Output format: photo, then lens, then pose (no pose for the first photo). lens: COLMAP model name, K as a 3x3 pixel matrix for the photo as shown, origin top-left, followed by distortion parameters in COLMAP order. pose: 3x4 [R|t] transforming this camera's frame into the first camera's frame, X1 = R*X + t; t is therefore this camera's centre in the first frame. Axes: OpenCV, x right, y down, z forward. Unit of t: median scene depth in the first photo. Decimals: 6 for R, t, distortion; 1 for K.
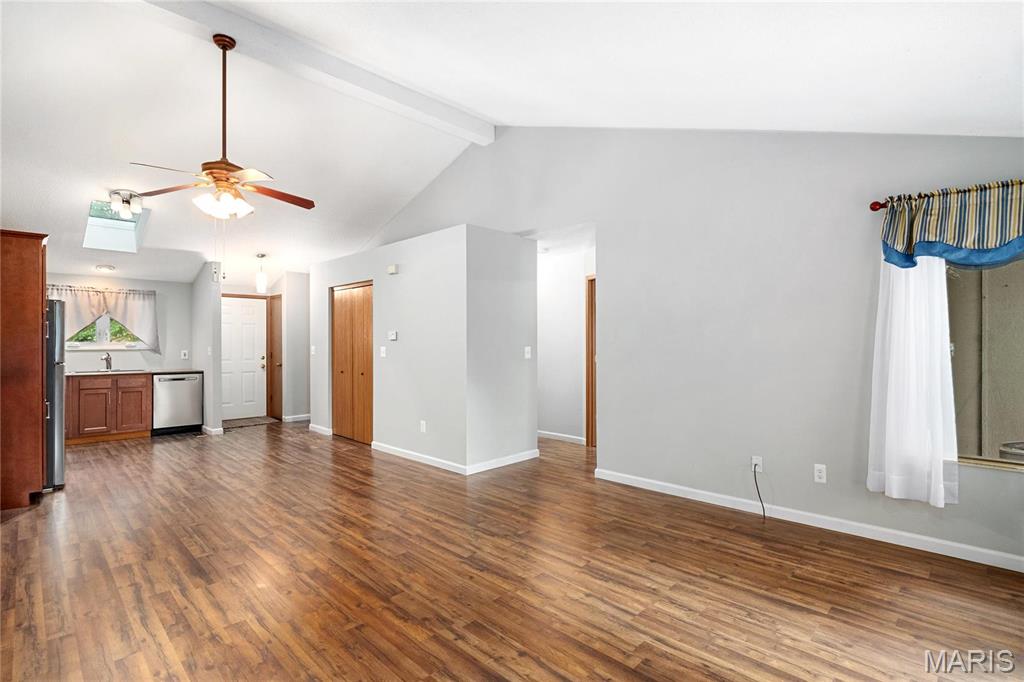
lens RADIAL K [[488.6, 0, 513.8], [0, 488.6, 342.2], [0, 0, 1]] dist [-0.014092, -0.000257]
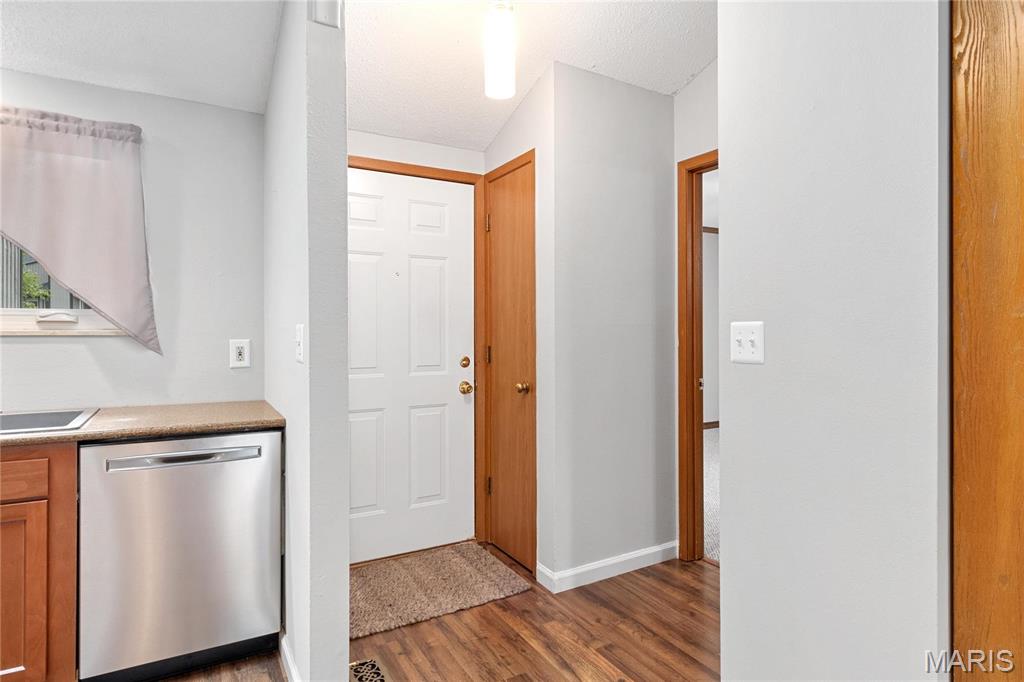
lens RADIAL K [[579.4, 0, 518.5], [0, 579.4, 328.8], [0, 0, 1]] dist [-0.008414, 0.003083]
pose [[0.964080, -0.000803, -0.265612, -0.870425], [0.000688, 1.000000, -0.000526, 0.022809], [0.265613, 0.000324, 0.964080, 1.461386]]
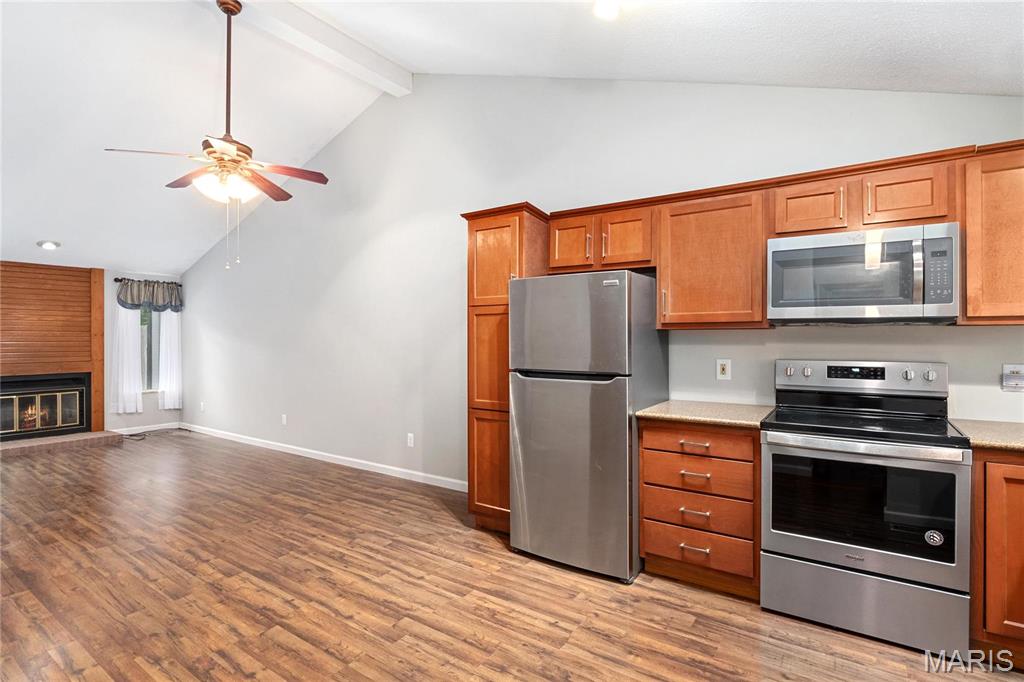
lens RADIAL K [[496.0, 0, 515.3], [0, 496.0, 337.3], [0, 0, 1]] dist [-0.018198, 0.000954]
pose [[-0.983090, 0.006874, -0.182992, -0.958109], [0.007270, 0.999972, -0.001494, -0.003230], [0.182977, -0.002799, -0.983113, 2.002187]]
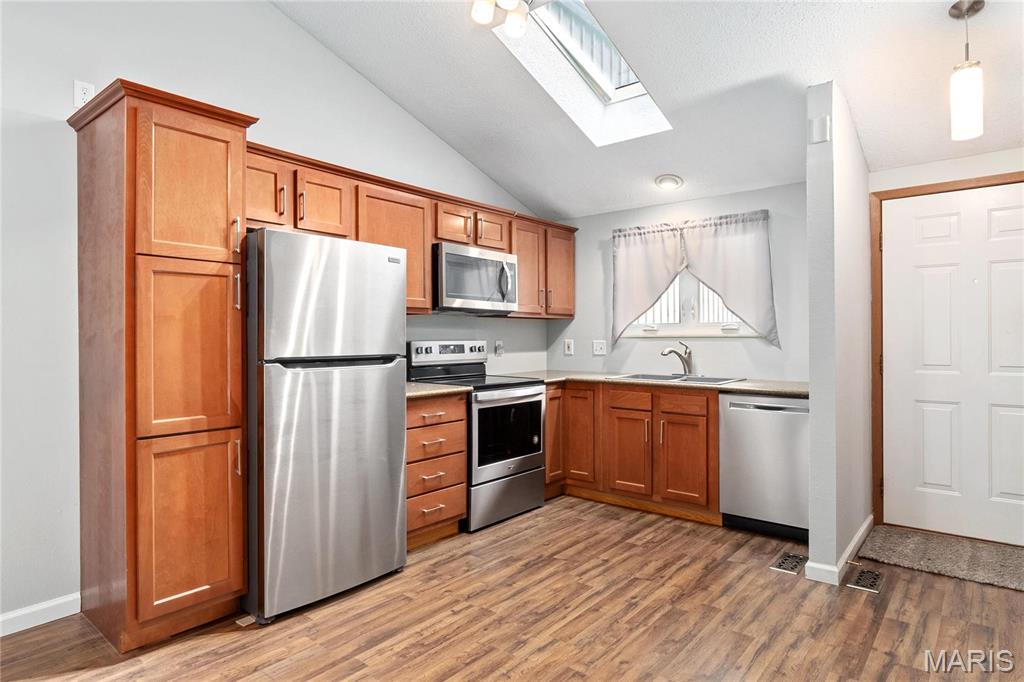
lens RADIAL K [[579.4, 0, 512.6], [0, 579.4, 343.5], [0, 0, 1]] dist [-0.008414, 0.003083]
pose [[0.087102, 0.016751, -0.996059, -0.417812], [0.005927, 0.999832, 0.017333, 0.020307], [0.996182, -0.007414, 0.086988, 1.408986]]
